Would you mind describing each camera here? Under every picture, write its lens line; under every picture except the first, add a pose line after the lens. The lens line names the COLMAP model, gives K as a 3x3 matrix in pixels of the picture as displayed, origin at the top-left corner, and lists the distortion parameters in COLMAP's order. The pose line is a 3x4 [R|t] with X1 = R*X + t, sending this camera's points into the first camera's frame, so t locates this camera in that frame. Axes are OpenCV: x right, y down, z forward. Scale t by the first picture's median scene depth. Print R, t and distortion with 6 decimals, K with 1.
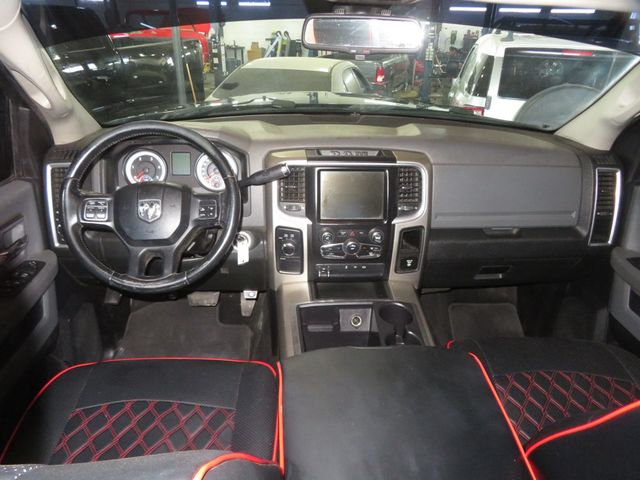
lens RADIAL K [[462.4, 0, 314.2], [0, 462.4, 241.7], [0, 0, 1]] dist [-0.001314, -0.001900]
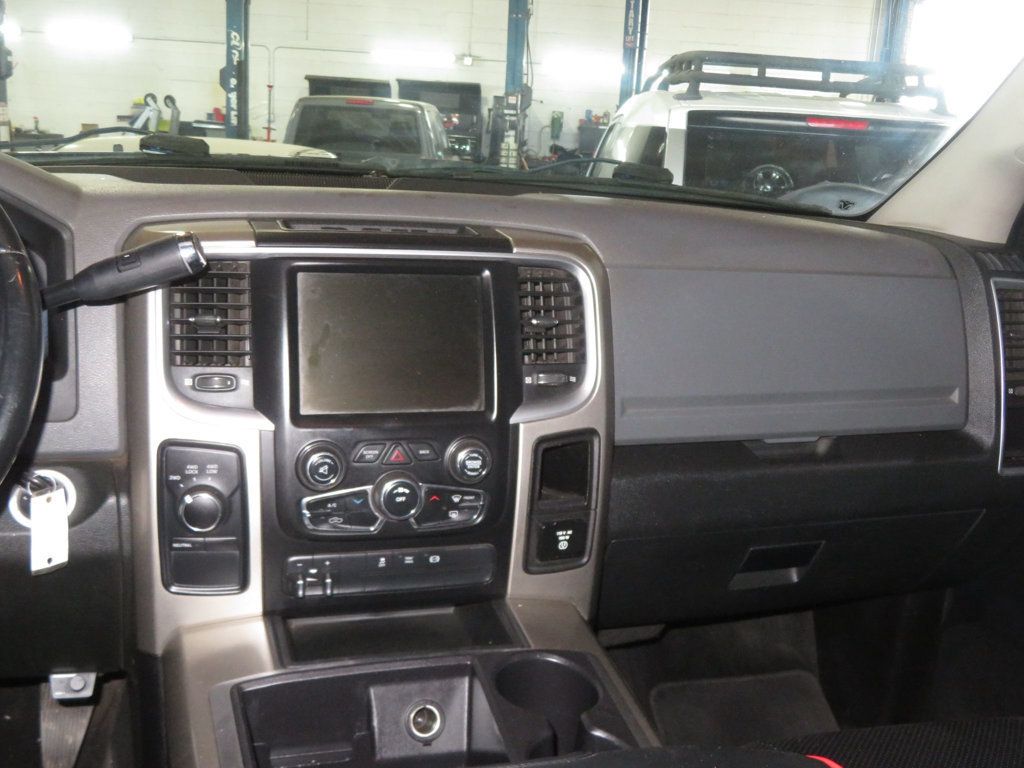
lens RADIAL K [[1120.0, 0, 510.7], [0, 1120.0, 383.3], [0, 0, 1]] dist [-0.006353, 0.000000]
pose [[0.971969, -0.020071, 0.234250, -0.026486], [0.065899, 0.979668, -0.189494, 0.089271], [-0.225683, 0.199619, 0.953530, 0.193573]]
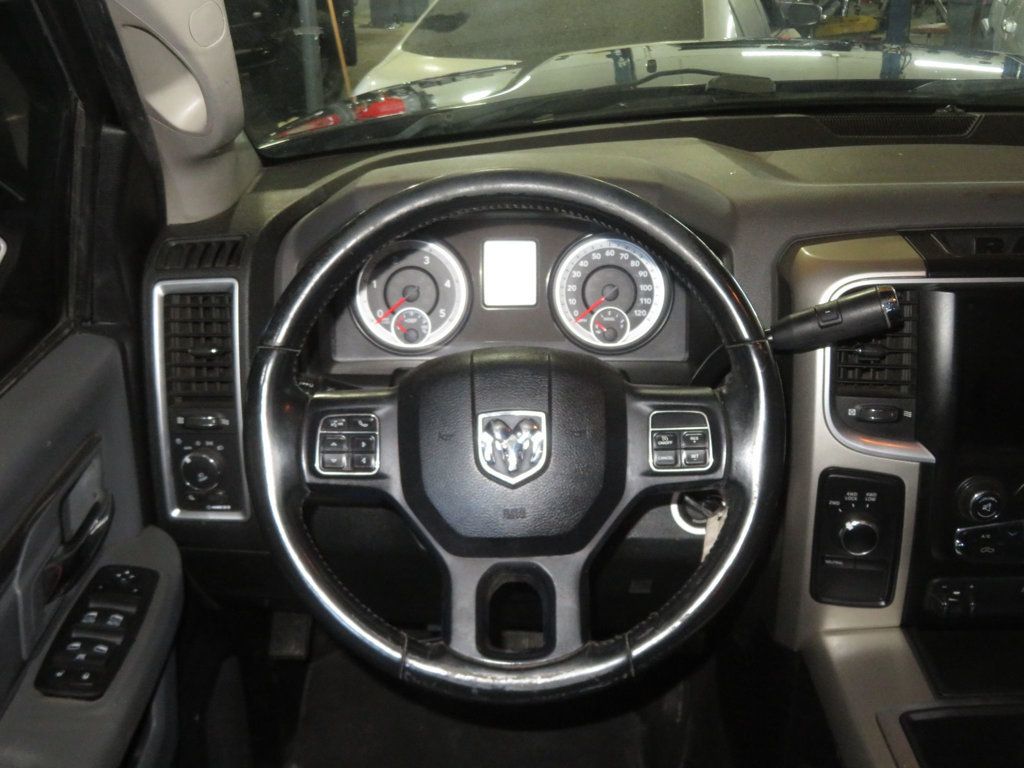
lens RADIAL K [[1120.0, 0, 515.0], [0, 1120.0, 376.9], [0, 0, 1]] dist [-0.006353, 0.000000]
pose [[0.996721, 0.002764, -0.080867, -0.233163], [-0.004323, 0.999808, -0.019108, -0.080509], [0.080798, 0.019395, 0.996542, 0.177086]]
